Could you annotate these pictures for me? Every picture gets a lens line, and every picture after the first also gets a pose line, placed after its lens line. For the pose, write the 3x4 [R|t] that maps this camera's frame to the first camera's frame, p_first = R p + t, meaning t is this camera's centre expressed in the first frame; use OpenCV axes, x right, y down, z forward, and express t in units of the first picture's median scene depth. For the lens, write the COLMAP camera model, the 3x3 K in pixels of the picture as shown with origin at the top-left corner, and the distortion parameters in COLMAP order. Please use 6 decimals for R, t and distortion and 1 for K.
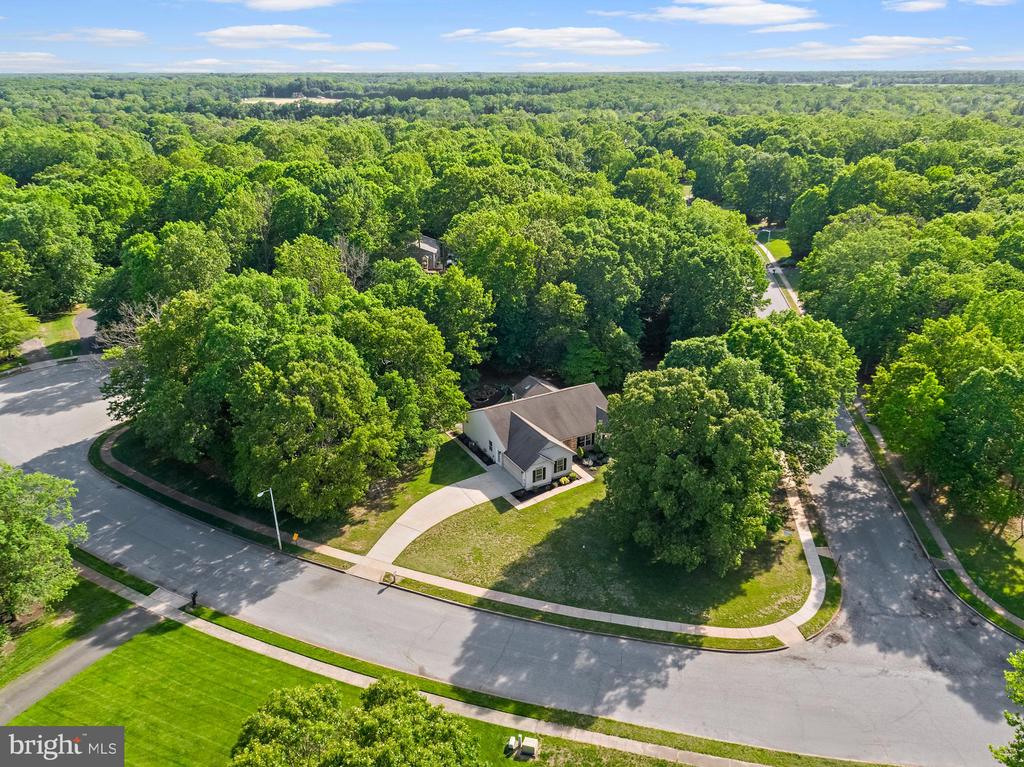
lens RADIAL K [[729.0, 0, 512.3], [0, 729.0, 390.7], [0, 0, 1]] dist [0.003545, -0.001797]
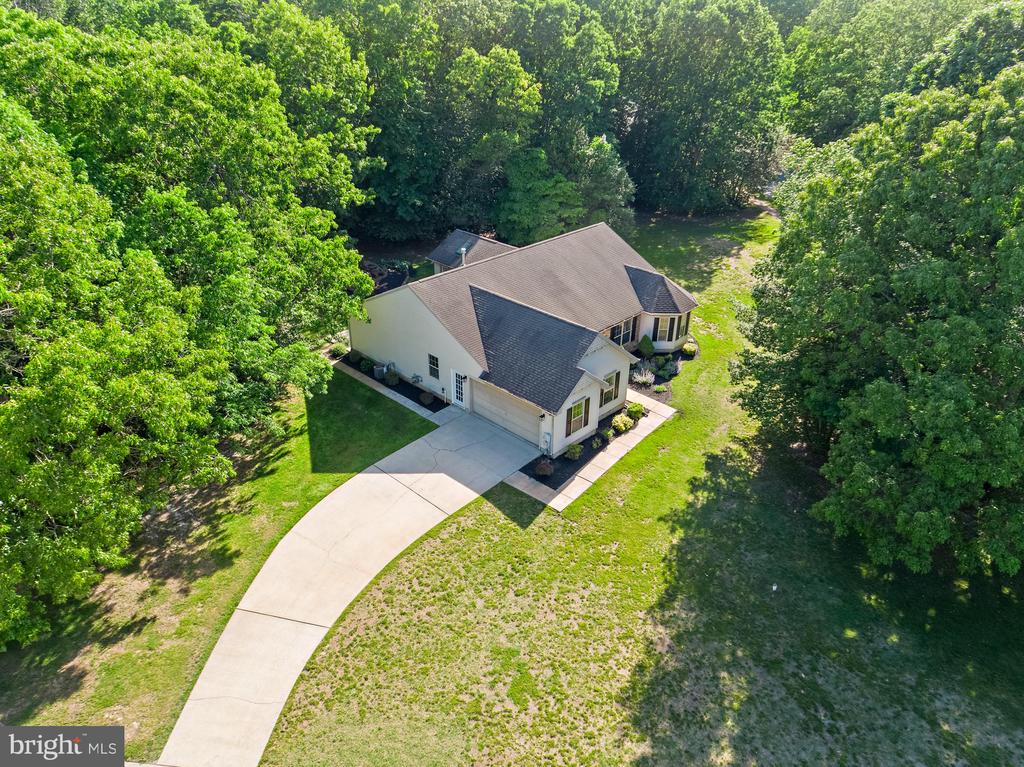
lens RADIAL K [[729.0, 0, 512.3], [0, 729.0, 390.7], [0, 0, 1]] dist [0.003545, -0.001797]
pose [[0.959332, -0.129548, 0.250796, -0.101614], [0.105674, 0.988683, 0.106482, 0.050213], [-0.261752, -0.075649, 0.962166, 0.592480]]
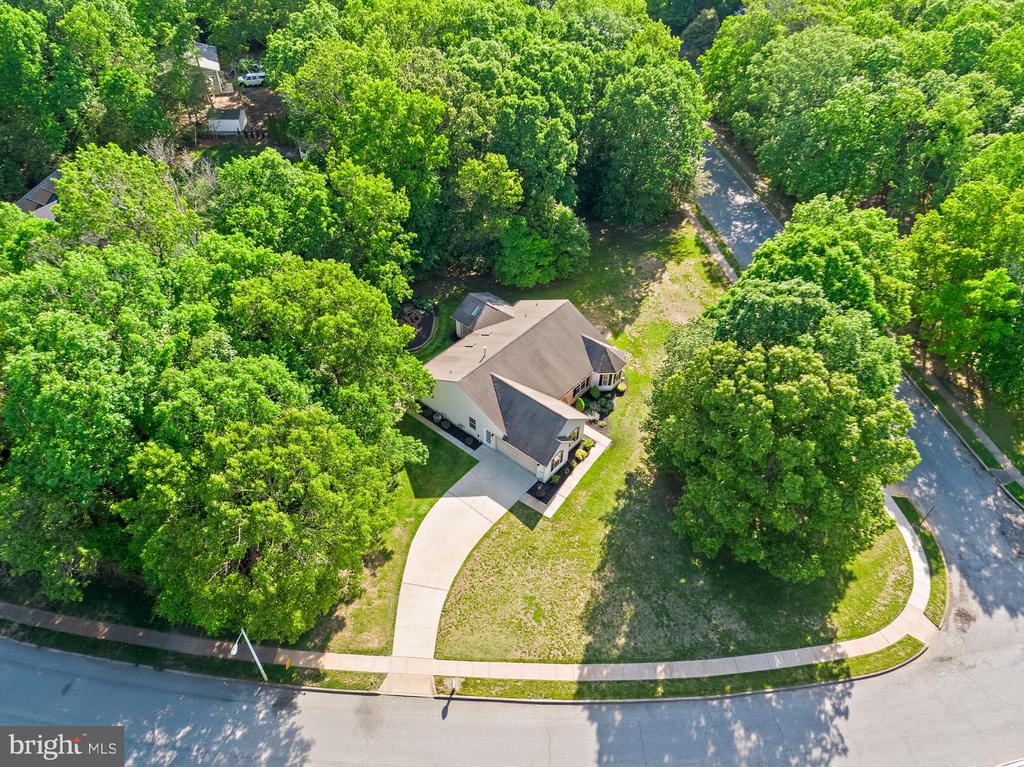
lens RADIAL K [[729.0, 0, 512.3], [0, 729.0, 390.7], [0, 0, 1]] dist [0.003545, -0.001797]
pose [[0.938812, -0.225063, 0.260729, -0.190938], [0.125259, 0.928245, 0.350245, -0.228993], [-0.320847, -0.296155, 0.899638, 0.328531]]
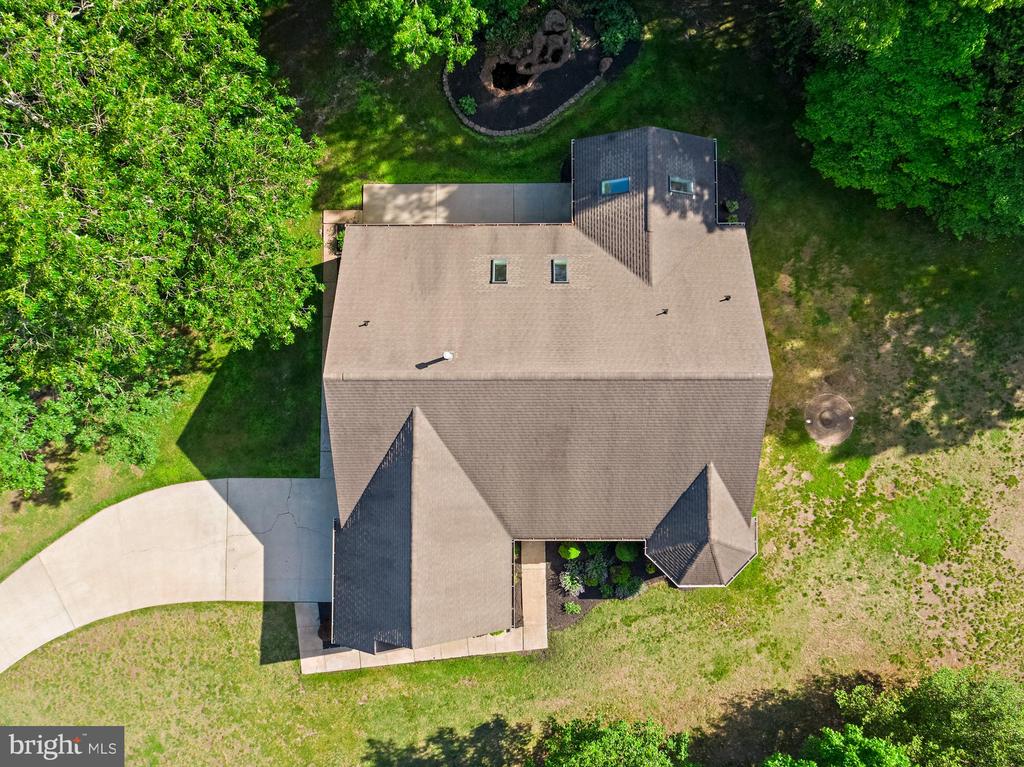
lens RADIAL K [[729.0, 0, 512.3], [0, 729.0, 390.7], [0, 0, 1]] dist [0.003545, -0.001797]
pose [[0.871146, 0.490499, -0.022726, 0.040144], [-0.193418, 0.385324, 0.902283, -0.274805], [0.451326, -0.781624, 0.430545, 0.942597]]
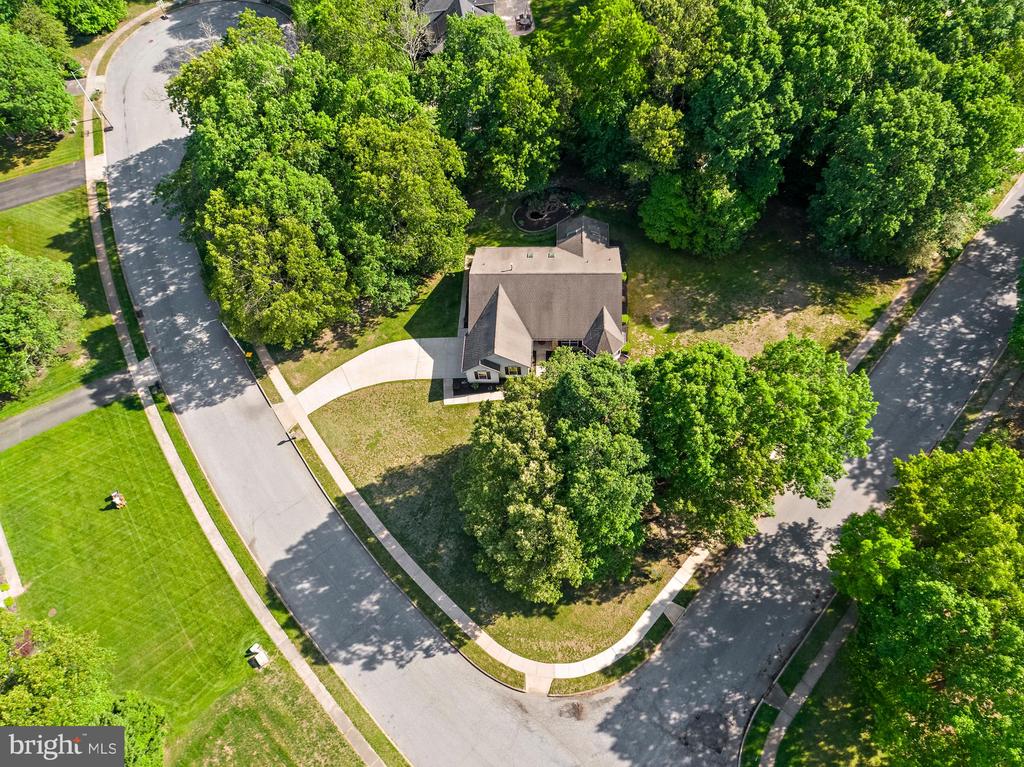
lens RADIAL K [[729.0, 0, 512.3], [0, 729.0, 390.7], [0, 0, 1]] dist [0.003545, -0.001797]
pose [[0.847760, 0.434477, -0.304192, 0.357821], [-0.162742, 0.758960, 0.630471, -0.461970], [0.504795, -0.484984, 0.714124, 0.328278]]
